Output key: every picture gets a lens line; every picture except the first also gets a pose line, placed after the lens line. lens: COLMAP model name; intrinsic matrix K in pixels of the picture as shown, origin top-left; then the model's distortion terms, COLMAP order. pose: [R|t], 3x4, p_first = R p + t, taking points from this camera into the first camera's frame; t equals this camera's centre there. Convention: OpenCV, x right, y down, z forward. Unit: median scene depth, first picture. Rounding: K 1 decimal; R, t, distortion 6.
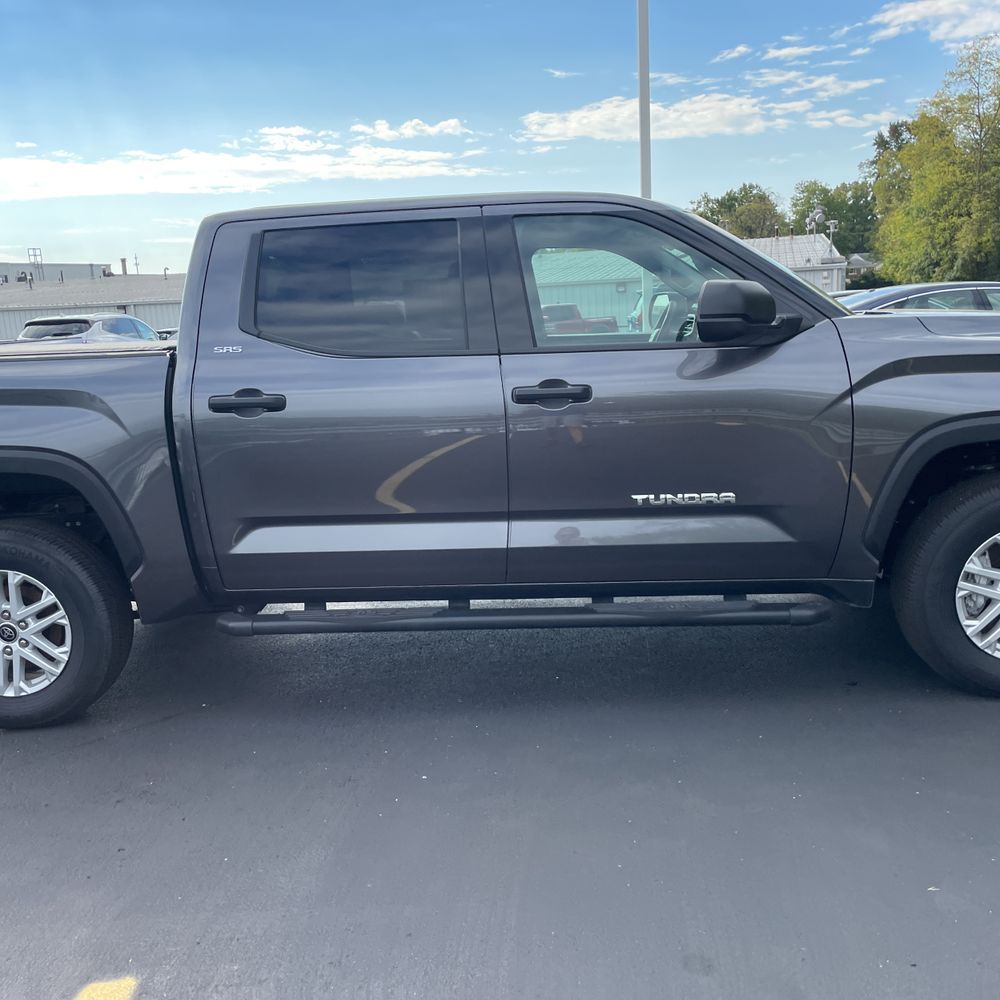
lens RADIAL K [[991.3, 0, 494.1], [0, 991.3, 502.1], [0, 0, 1]] dist [0.084663, -0.105435]
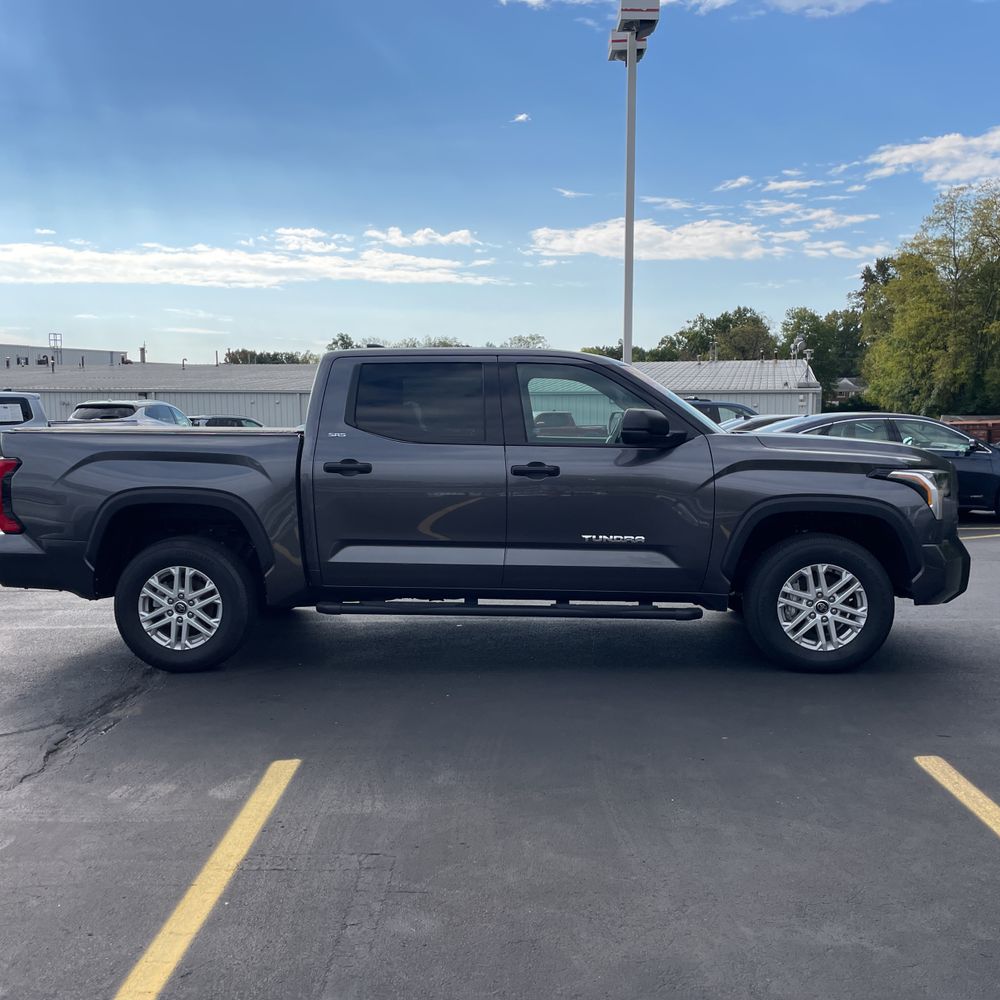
lens RADIAL K [[980.4, 0, 472.1], [0, 980.4, 521.2], [0, 0, 1]] dist [0.073166, -0.097938]
pose [[0.998525, 0.051586, -0.016917, -0.001792], [-0.052777, 0.995415, -0.079771, 0.012867], [0.012725, 0.080547, 0.996670, -0.072180]]
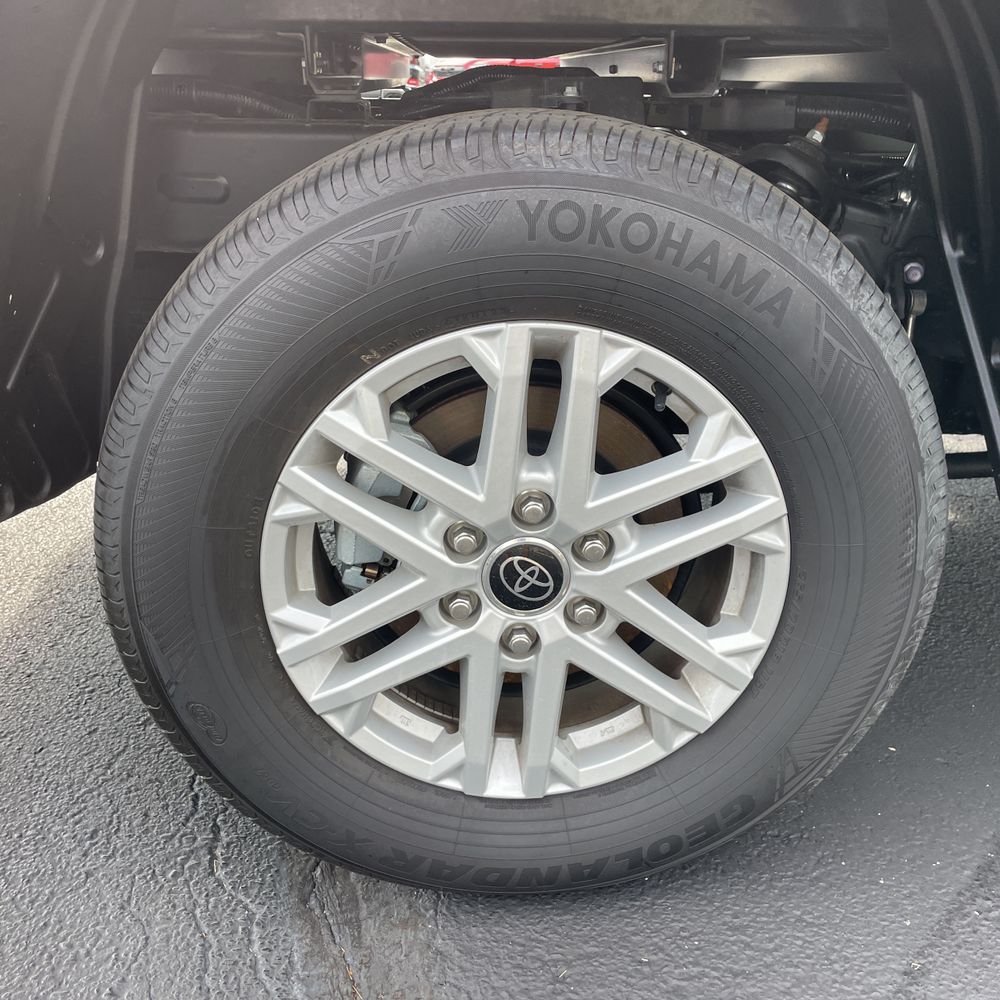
lens RADIAL K [[977.7, 0, 499.8], [0, 977.7, 517.3], [0, 0, 1]] dist [0.069199, -0.092920]
pose [[0.995390, 0.005312, 0.095766, -0.069910], [-0.024711, 0.978962, 0.202539, 0.008829], [-0.092675, -0.203972, 0.974580, 0.103412]]
